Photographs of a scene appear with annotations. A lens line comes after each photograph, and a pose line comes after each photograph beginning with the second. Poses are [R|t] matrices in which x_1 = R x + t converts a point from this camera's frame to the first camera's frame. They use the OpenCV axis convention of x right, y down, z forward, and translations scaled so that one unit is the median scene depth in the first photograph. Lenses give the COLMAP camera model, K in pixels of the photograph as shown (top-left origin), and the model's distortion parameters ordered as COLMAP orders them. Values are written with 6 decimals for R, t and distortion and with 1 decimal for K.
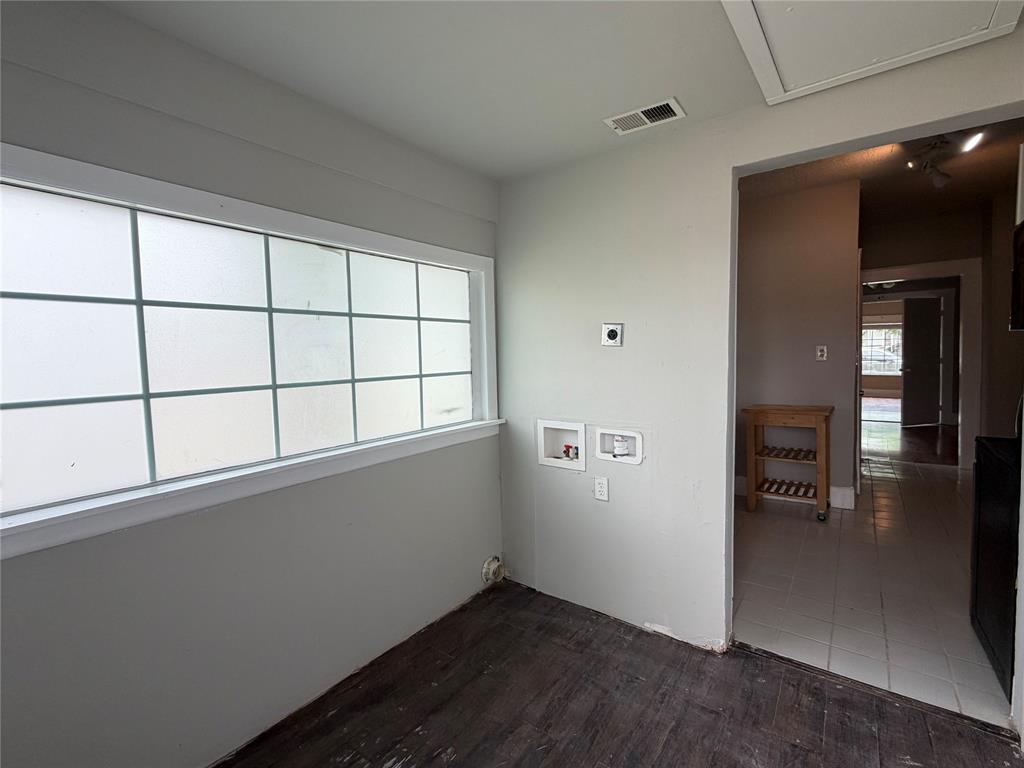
lens RADIAL K [[488.1, 0, 520.6], [0, 488.1, 380.4], [0, 0, 1]] dist [0.044093, 0.000270]
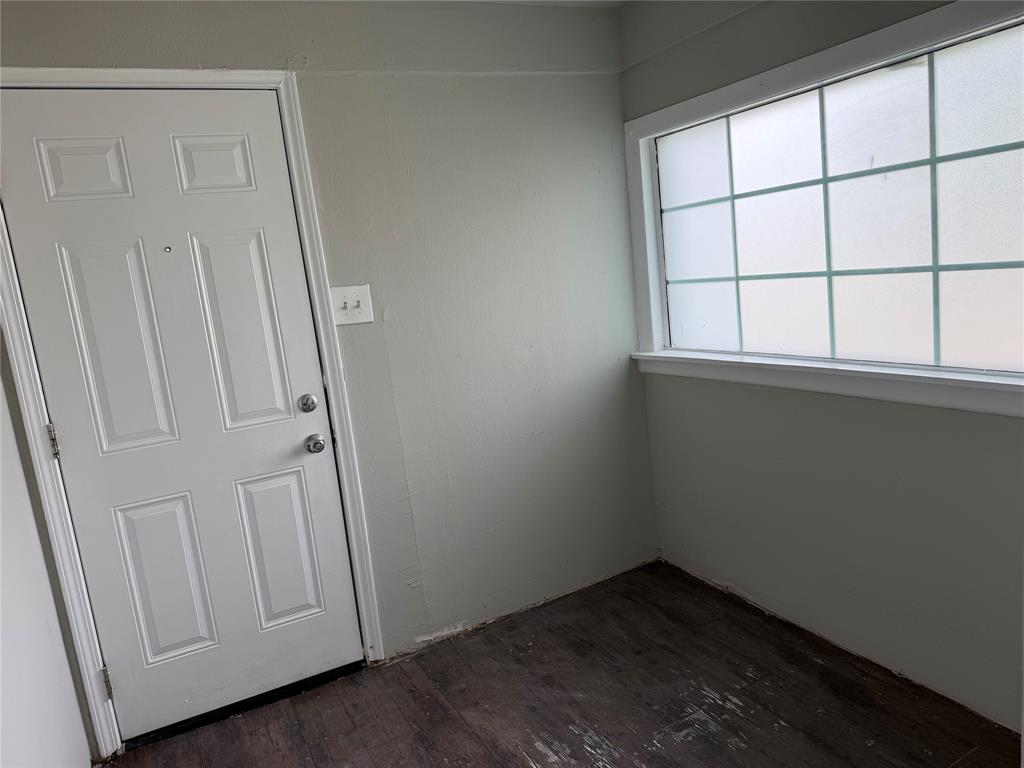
lens RADIAL K [[723.2, 0, 514.1], [0, 723.2, 383.8], [0, 0, 1]] dist [0.058877, -0.052234]
pose [[-0.434195, 0.209394, -0.876144, 0.849670], [0.050977, 0.976762, 0.208178, -0.089681], [0.899375, 0.045727, -0.434779, 1.049558]]
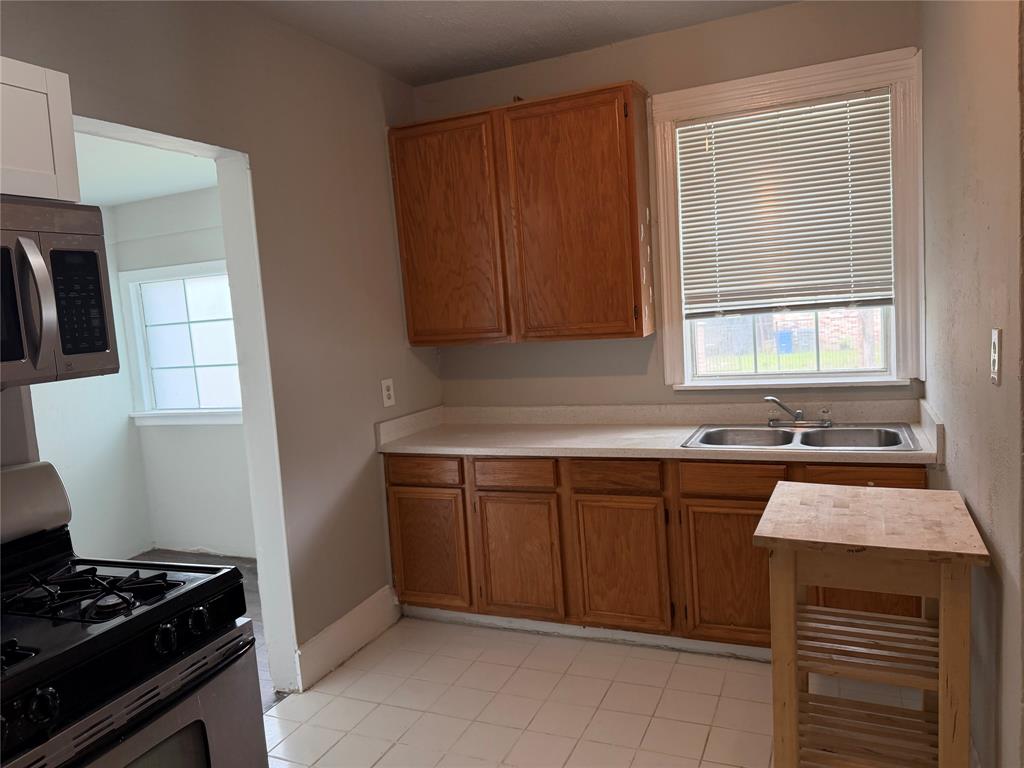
lens RADIAL K [[723.2, 0, 516.4], [0, 723.2, 385.9], [0, 0, 1]] dist [0.058877, -0.052234]
pose [[0.211820, 0.102943, -0.971872, 2.003276], [0.000104, 0.994435, 0.105355, -0.168136], [0.977309, -0.022417, 0.210630, 1.347305]]
